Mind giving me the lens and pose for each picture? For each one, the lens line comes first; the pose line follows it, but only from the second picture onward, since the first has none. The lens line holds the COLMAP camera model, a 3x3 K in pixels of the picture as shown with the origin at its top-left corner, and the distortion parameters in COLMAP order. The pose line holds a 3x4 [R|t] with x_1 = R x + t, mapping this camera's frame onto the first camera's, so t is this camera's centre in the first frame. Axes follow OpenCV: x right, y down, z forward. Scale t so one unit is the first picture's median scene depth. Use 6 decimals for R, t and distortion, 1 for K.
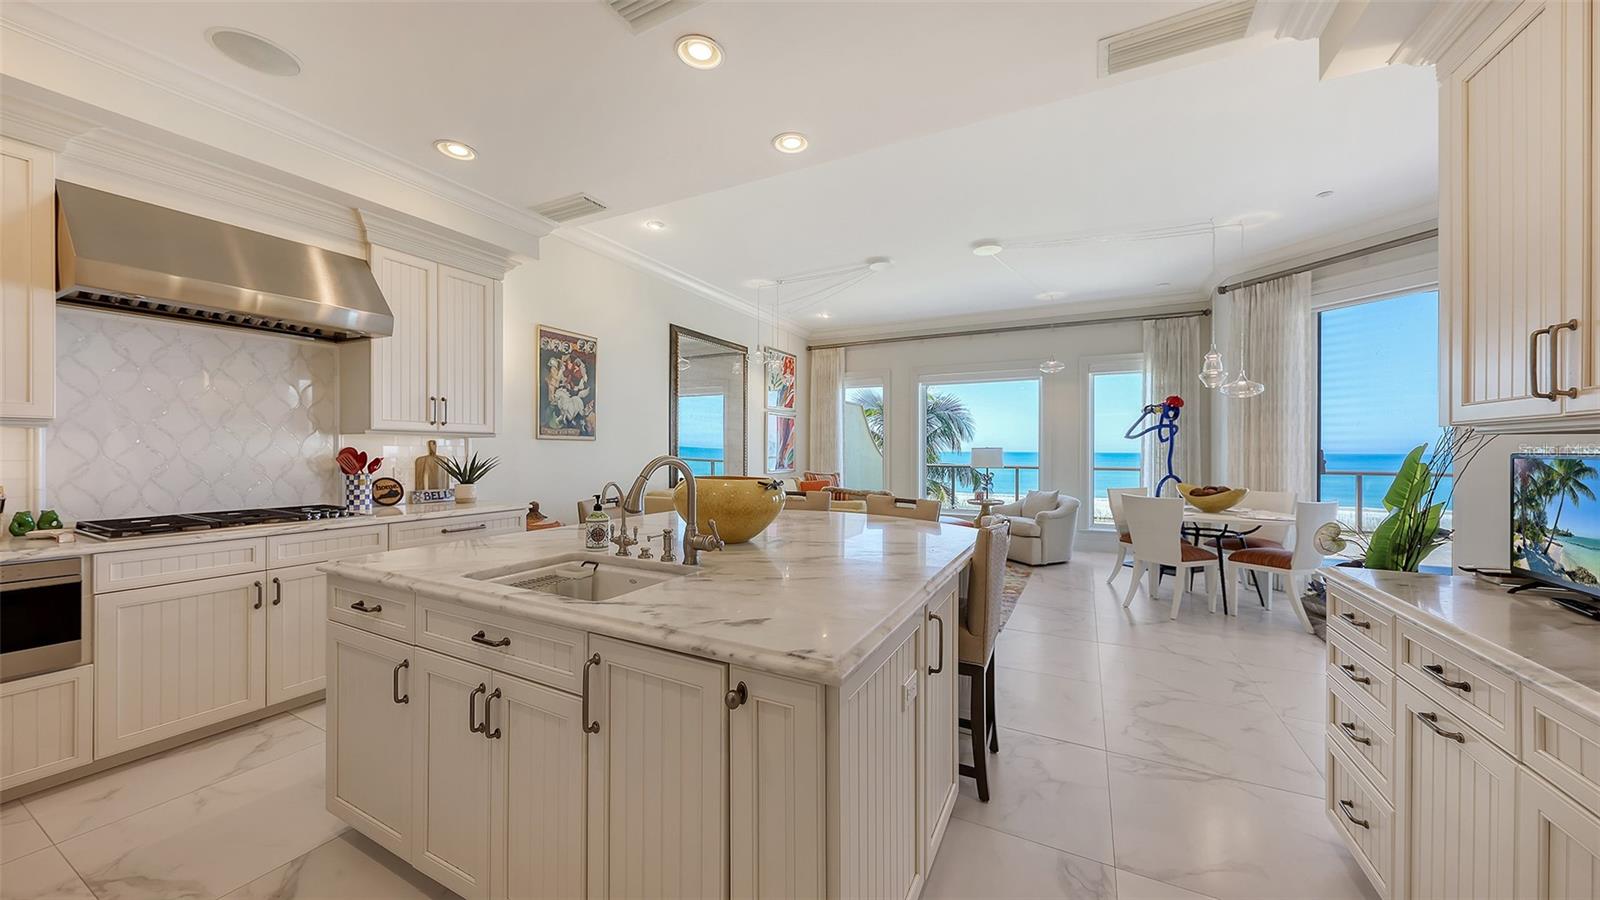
lens RADIAL K [[550.1, 0, 800.0], [0, 550.1, 450.0], [0, 0, 1]] dist [-0.000425, -0.000079]
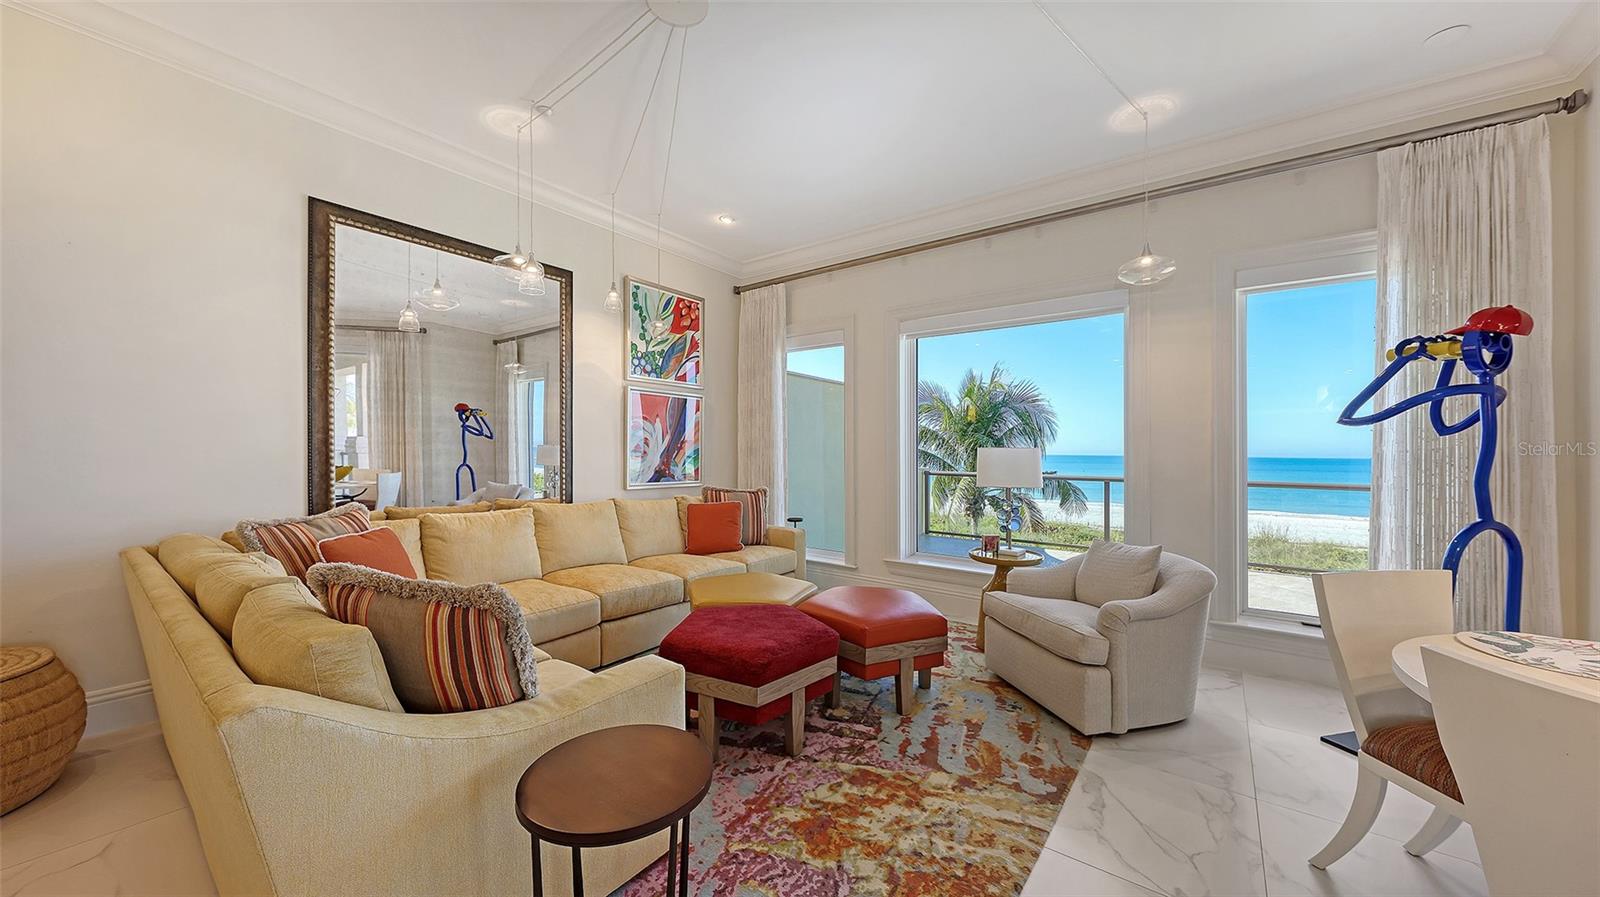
lens RADIAL K [[564.5, 0, 794.7], [0, 564.5, 443.6], [0, 0, 1]] dist [-0.001320, -0.000193]
pose [[0.984681, 0.002906, -0.174343, 0.281053], [-0.006007, 0.999833, -0.017265, 0.002707], [0.174264, 0.018048, 0.984534, 0.545815]]
